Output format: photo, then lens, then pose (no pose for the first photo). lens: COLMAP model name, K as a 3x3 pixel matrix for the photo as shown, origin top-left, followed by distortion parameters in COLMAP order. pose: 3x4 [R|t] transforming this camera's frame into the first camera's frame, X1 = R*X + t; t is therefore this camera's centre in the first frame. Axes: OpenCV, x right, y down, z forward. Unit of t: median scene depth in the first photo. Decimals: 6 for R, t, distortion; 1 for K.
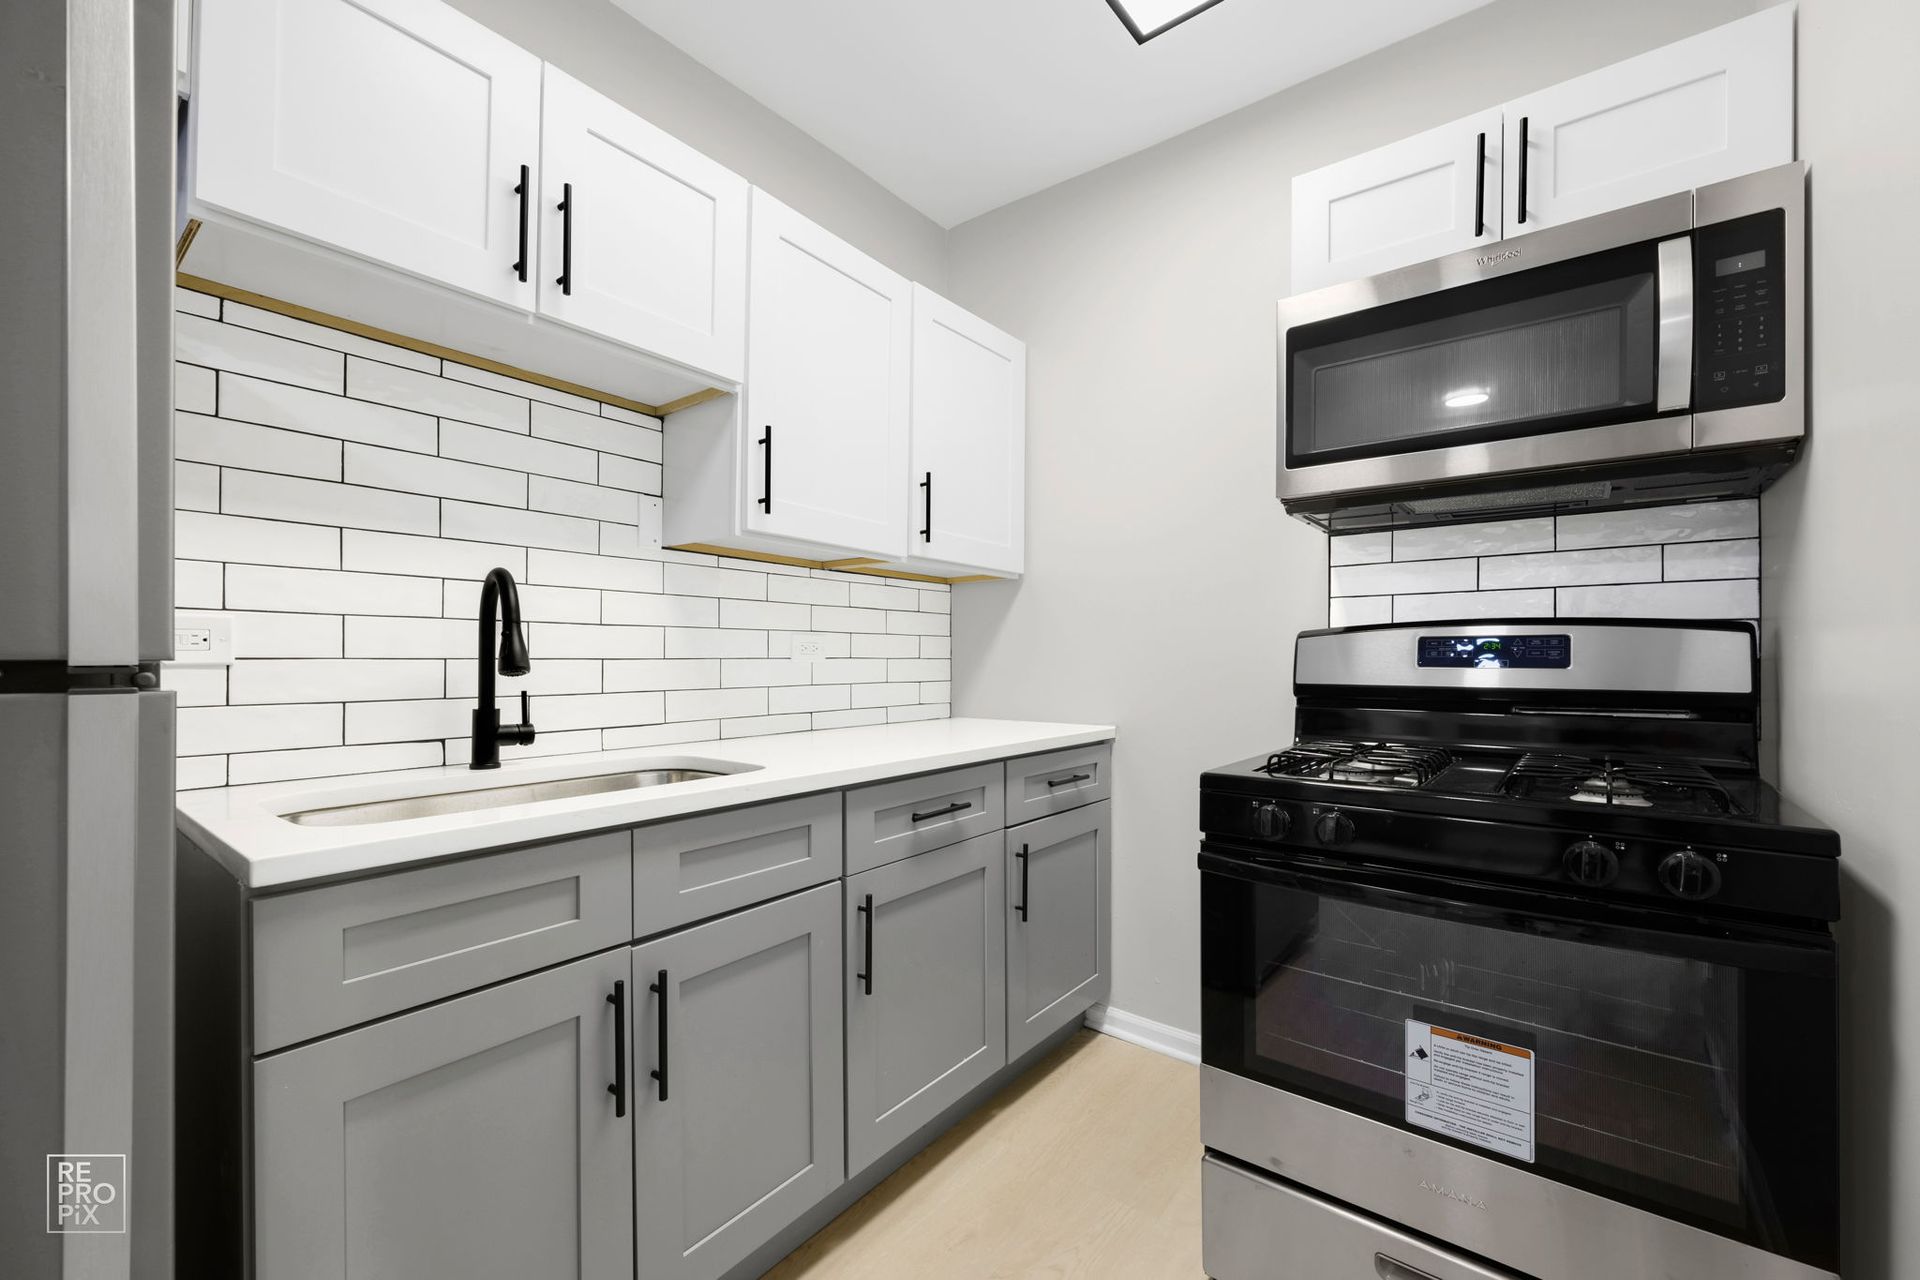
lens RADIAL K [[764.7, 0, 924.2], [0, 764.7, 653.5], [0, 0, 1]] dist [-0.002009, -0.000544]
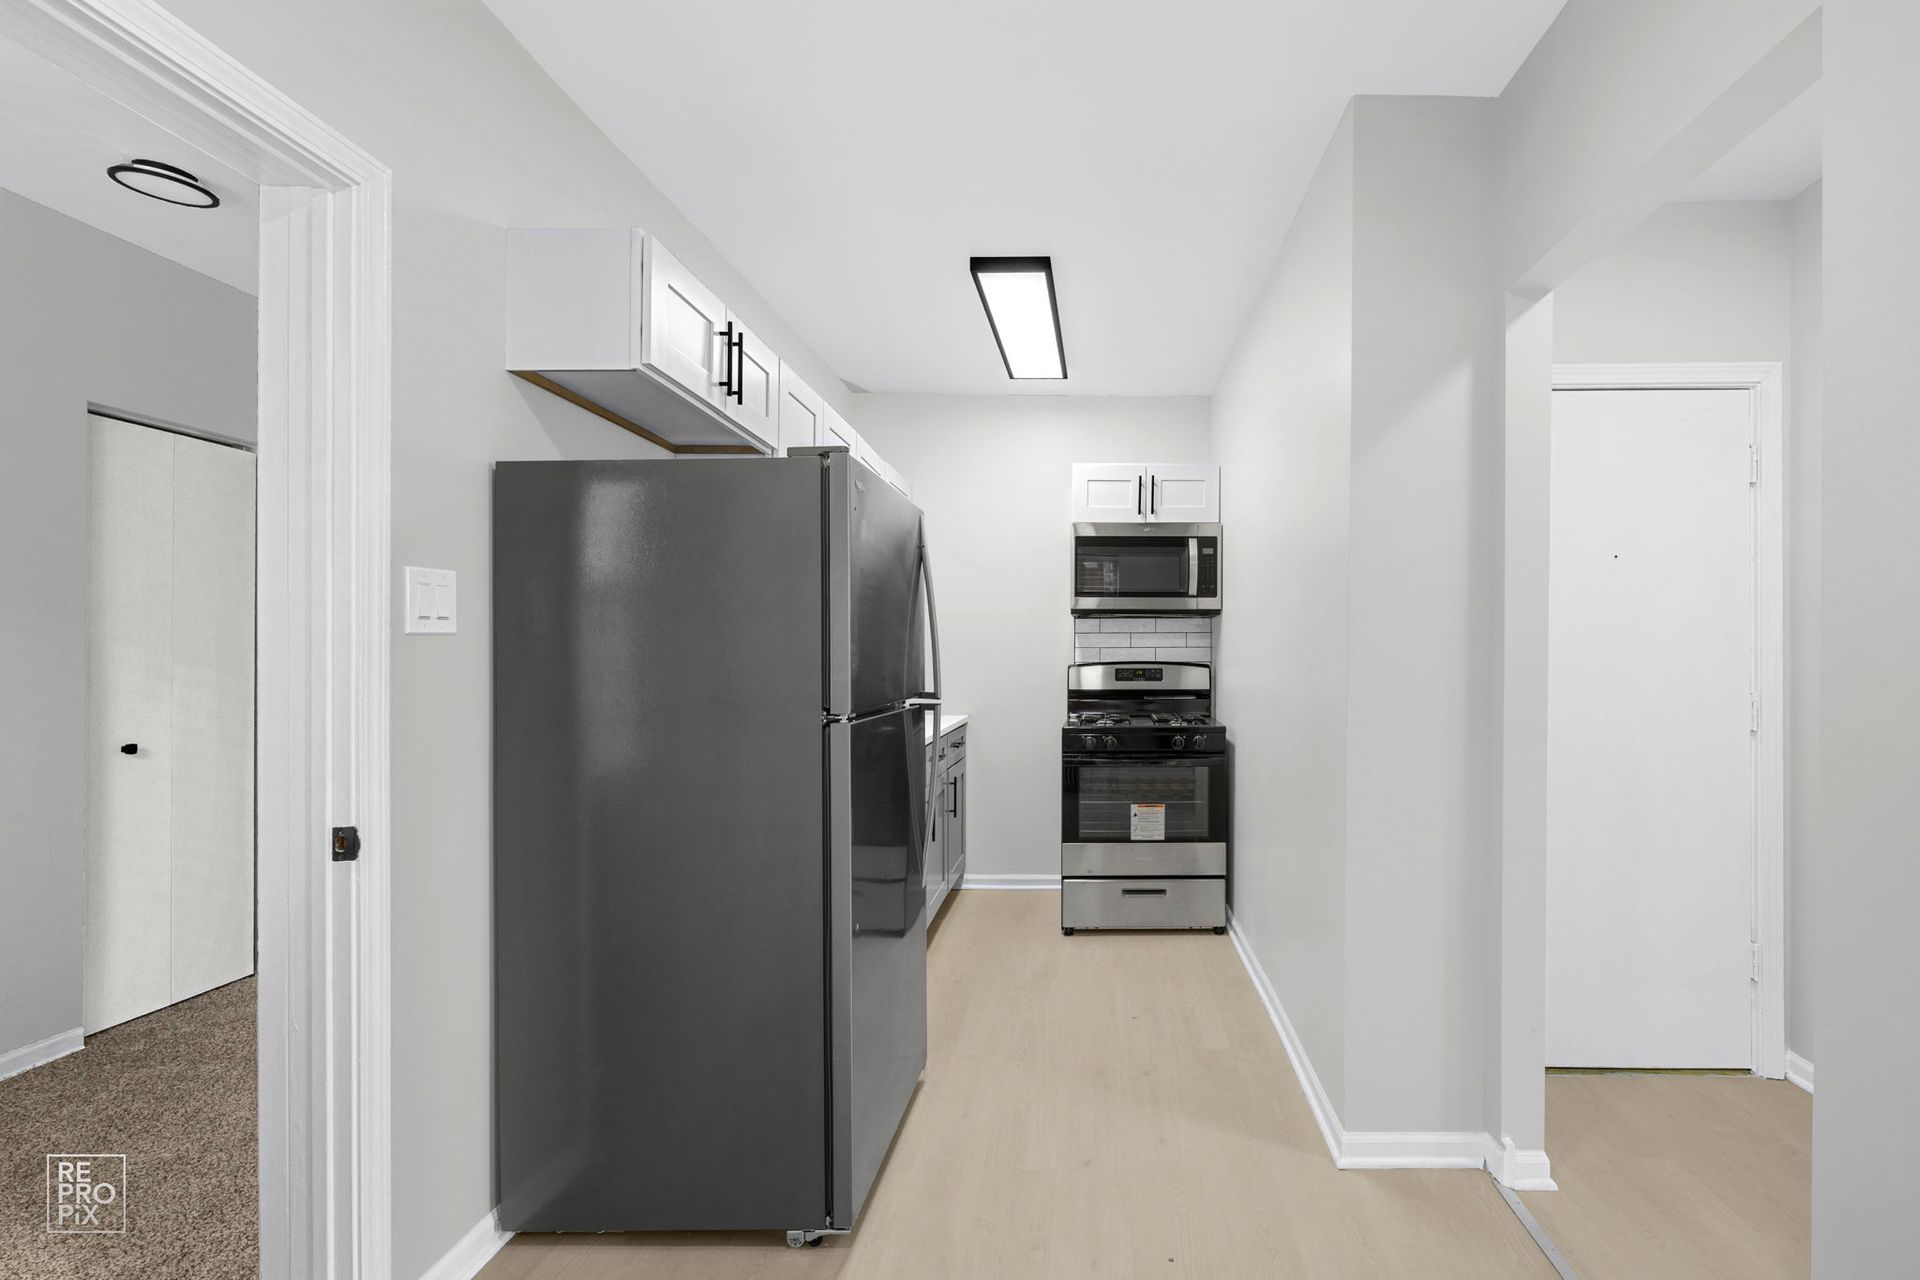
lens RADIAL K [[844.8, 0, 1061.1], [0, 844.8, 651.9], [0, 0, 1]] dist [-0.003472, -0.000135]
pose [[0.774150, 0.001385, 0.633001, -1.331765], [0.001050, 0.999993, -0.003471, -0.075442], [-0.633001, 0.003352, 0.774143, -1.091000]]
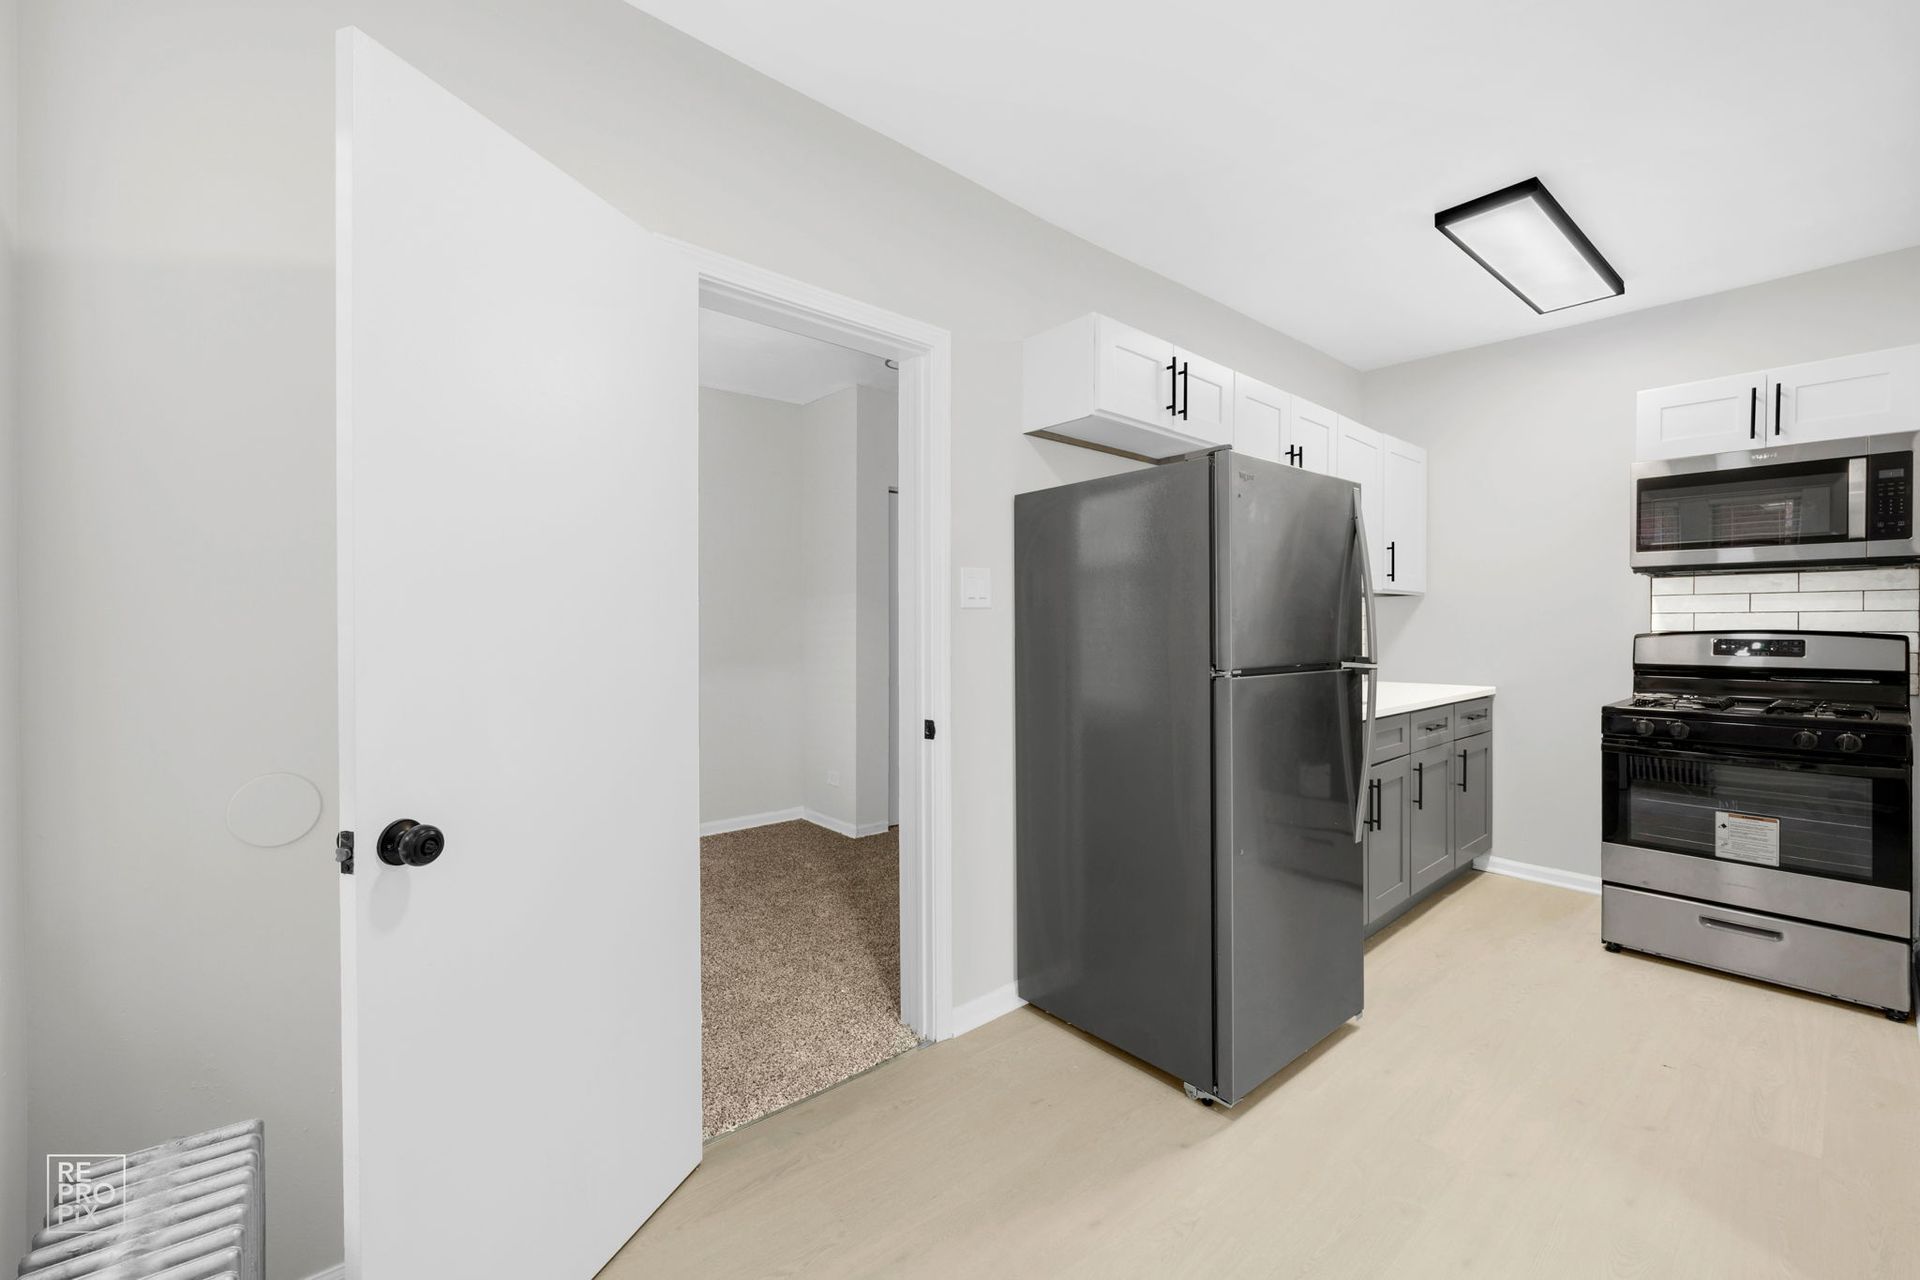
lens RADIAL K [[764.7, 0, 966.7], [0, 764.7, 624.1], [0, 0, 1]] dist [-0.002009, -0.000544]
pose [[0.986725, 0.000761, -0.162398, -1.002833], [-0.000336, 0.999996, 0.002645, -0.073212], [0.162400, -0.002556, 0.986722, -1.338231]]
